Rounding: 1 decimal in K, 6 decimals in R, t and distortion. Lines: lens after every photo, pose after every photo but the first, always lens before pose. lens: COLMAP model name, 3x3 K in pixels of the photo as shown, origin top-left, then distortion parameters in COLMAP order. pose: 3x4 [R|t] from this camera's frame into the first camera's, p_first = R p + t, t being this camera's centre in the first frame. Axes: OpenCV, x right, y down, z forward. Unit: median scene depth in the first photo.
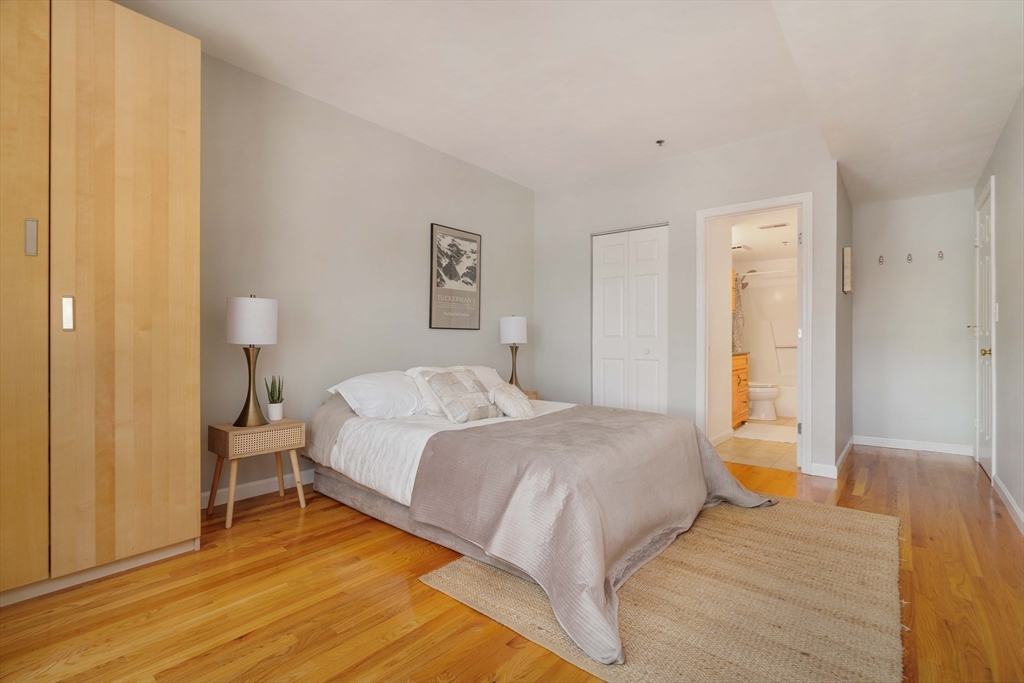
lens RADIAL K [[468.7, 0, 517.5], [0, 468.7, 340.2], [0, 0, 1]] dist [0.000058, -0.000041]
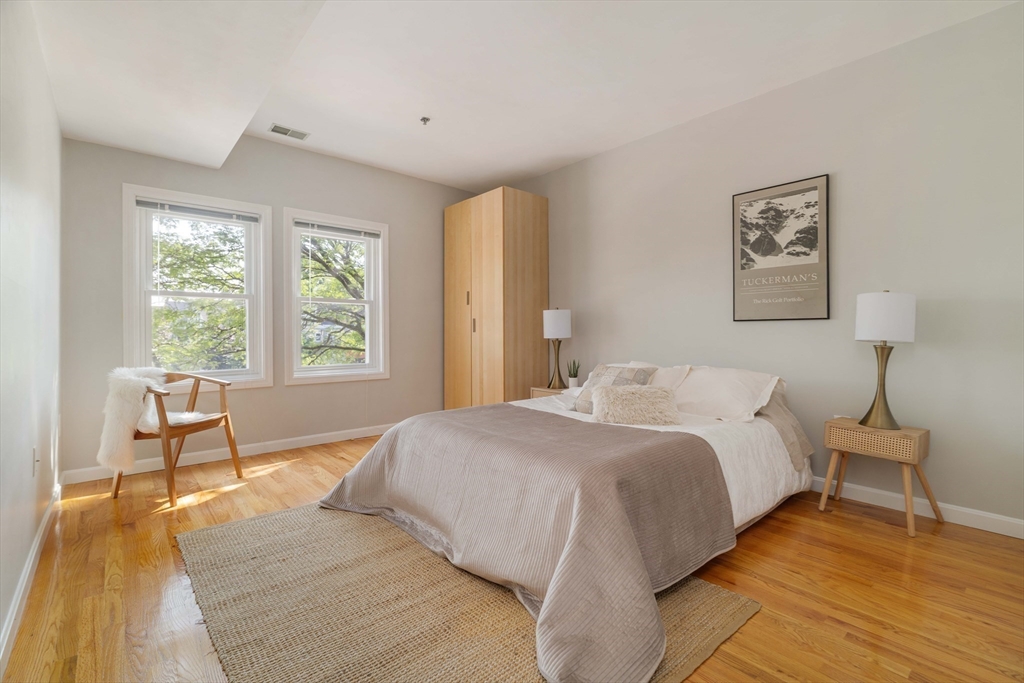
lens RADIAL K [[468.7, 0, 517.3], [0, 468.7, 338.1], [0, 0, 1]] dist [0.000058, -0.000041]
pose [[-0.161685, 0.001696, -0.986841, 0.678176], [-0.002371, 0.999995, 0.002107, 0.003609], [0.986840, 0.002681, -0.161680, 0.728163]]
